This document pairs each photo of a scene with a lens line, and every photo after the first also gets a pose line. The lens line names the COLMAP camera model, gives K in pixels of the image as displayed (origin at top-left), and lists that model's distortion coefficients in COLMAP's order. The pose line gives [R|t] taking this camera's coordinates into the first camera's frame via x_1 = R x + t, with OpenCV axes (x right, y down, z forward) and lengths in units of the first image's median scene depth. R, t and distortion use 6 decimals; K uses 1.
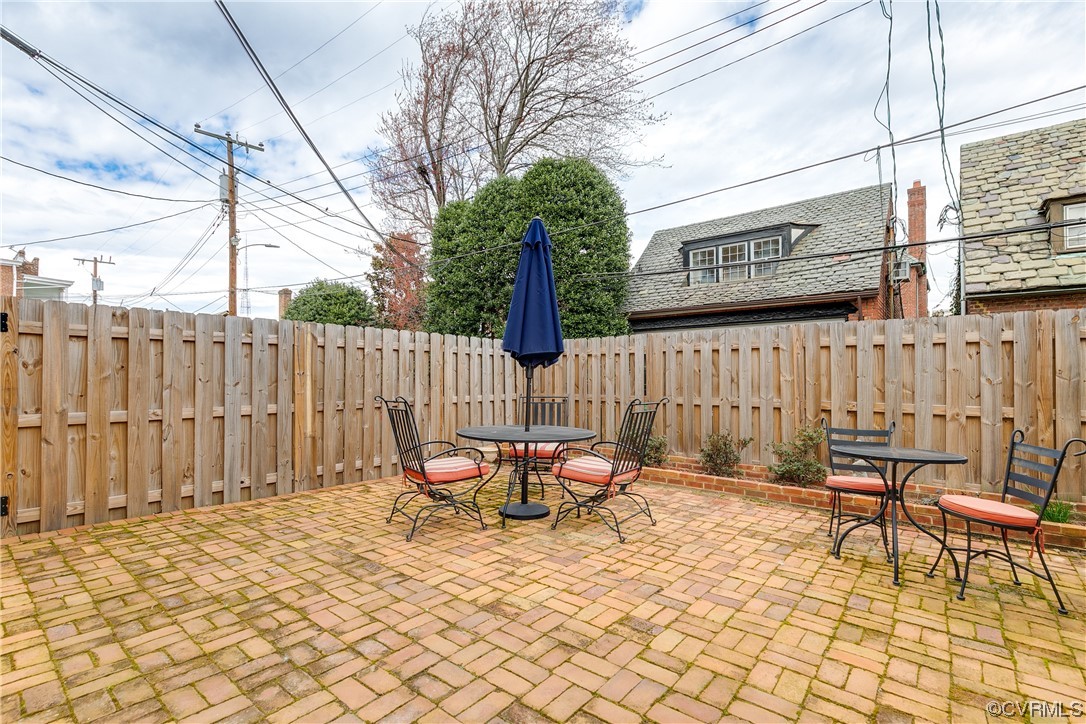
lens RADIAL K [[503.5, 0, 549.6], [0, 503.5, 367.4], [0, 0, 1]] dist [0.003463, -0.000344]
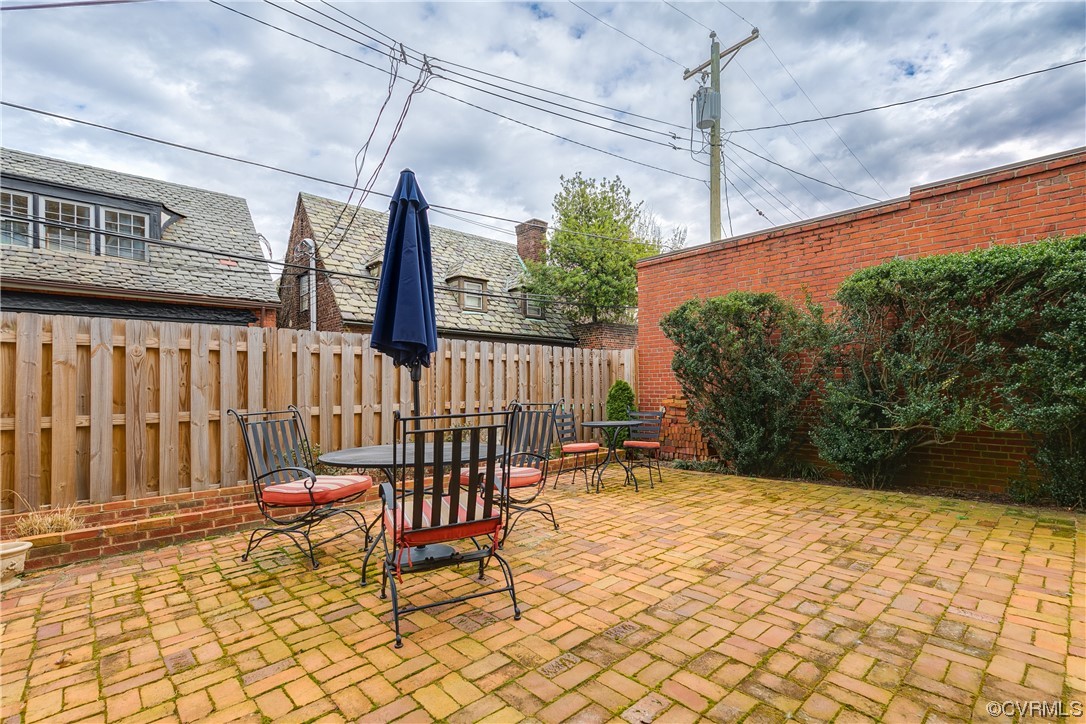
lens RADIAL K [[503.5, 0, 549.6], [0, 503.5, 367.4], [0, 0, 1]] dist [0.003463, -0.000344]
pose [[0.119289, 0.033077, 0.992308, -1.072800], [-0.009038, 0.999440, -0.032229, 0.032219], [-0.992818, -0.005124, 0.119521, 0.982373]]
